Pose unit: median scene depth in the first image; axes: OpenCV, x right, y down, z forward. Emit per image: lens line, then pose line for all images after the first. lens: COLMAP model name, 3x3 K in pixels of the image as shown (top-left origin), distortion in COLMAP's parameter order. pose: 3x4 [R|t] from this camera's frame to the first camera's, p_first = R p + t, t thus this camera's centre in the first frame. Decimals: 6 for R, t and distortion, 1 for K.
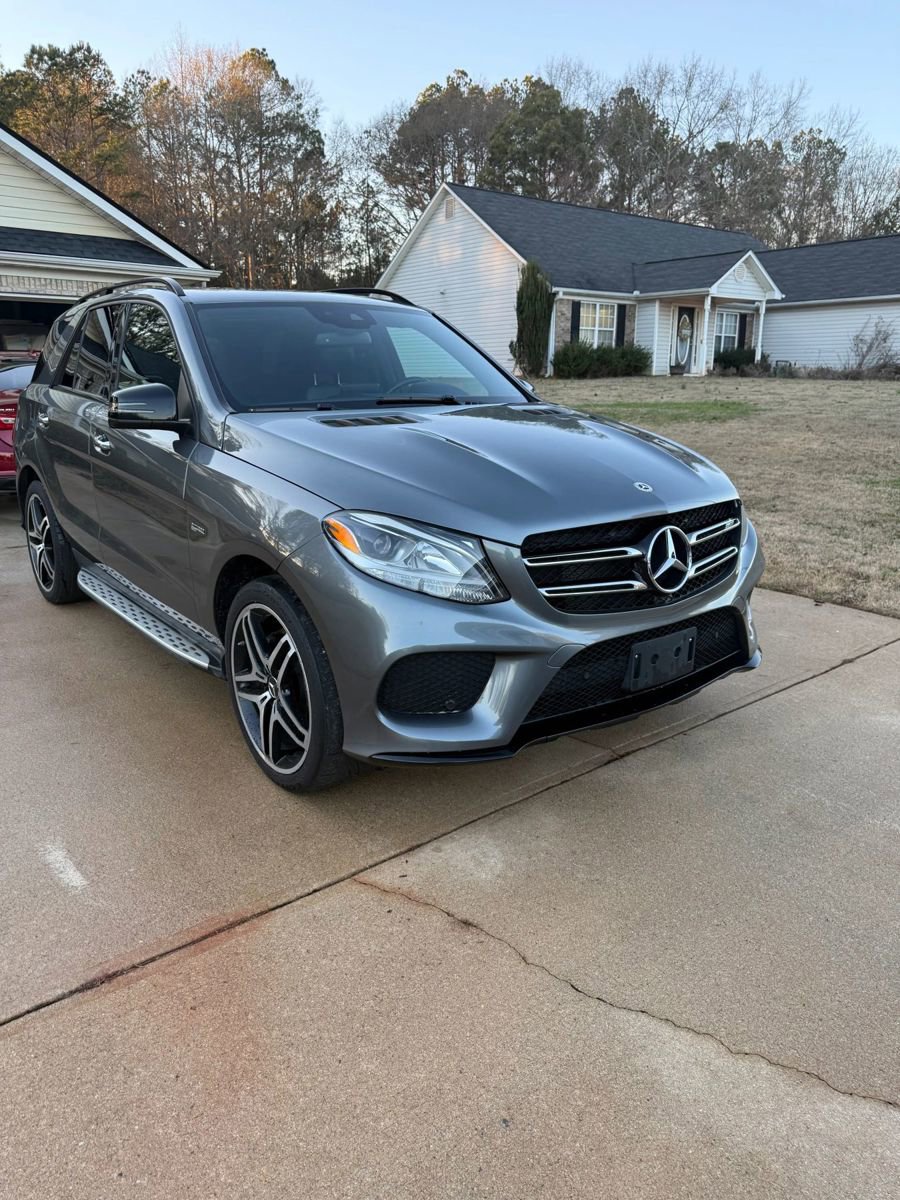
lens RADIAL K [[856.1, 0, 445.5], [0, 856.1, 595.2], [0, 0, 1]] dist [0.026842, -0.032295]
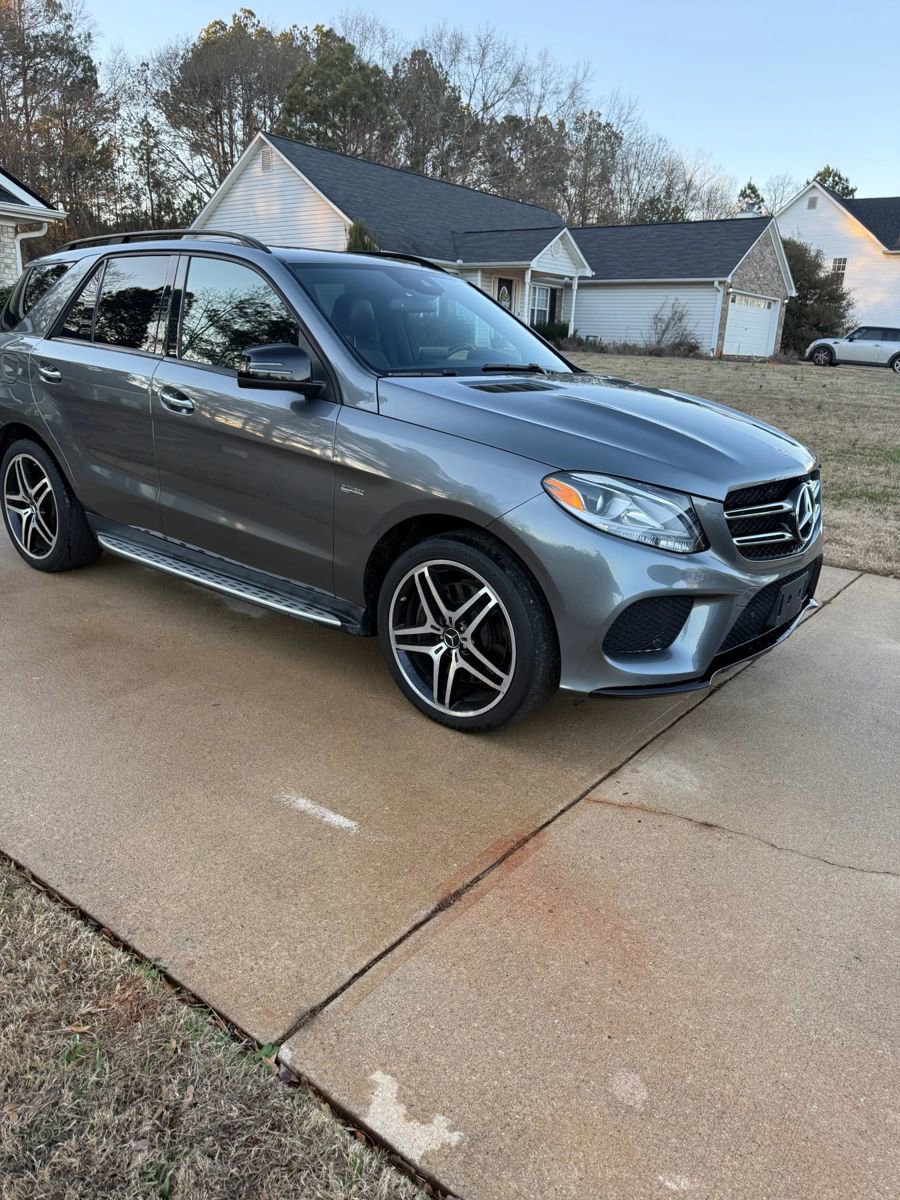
lens RADIAL K [[857.8, 0, 446.8], [0, 857.8, 602.5], [0, 0, 1]] dist [0.009455, -0.008275]
pose [[0.971292, -0.031477, 0.235798, -0.040938], [0.020281, 0.998555, 0.049757, 0.000903], [-0.237023, -0.043547, 0.970528, -0.002962]]
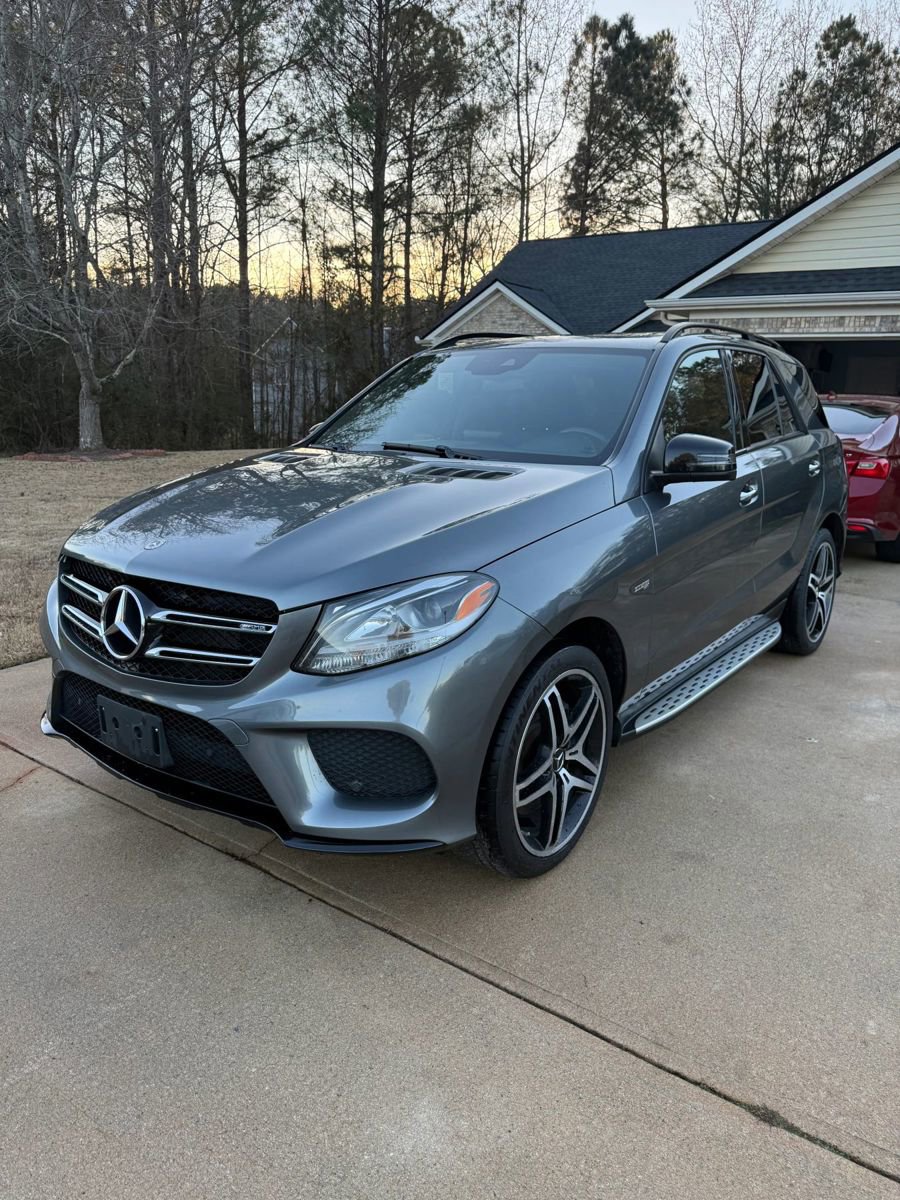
lens RADIAL K [[857.8, 0, 446.8], [0, 857.8, 602.5], [0, 0, 1]] dist [0.009455, -0.008275]
pose [[0.256621, 0.237017, -0.937000, 0.098498], [-0.266537, 0.949227, 0.167112, -0.025128], [0.929034, 0.206861, 0.306766, 0.085269]]
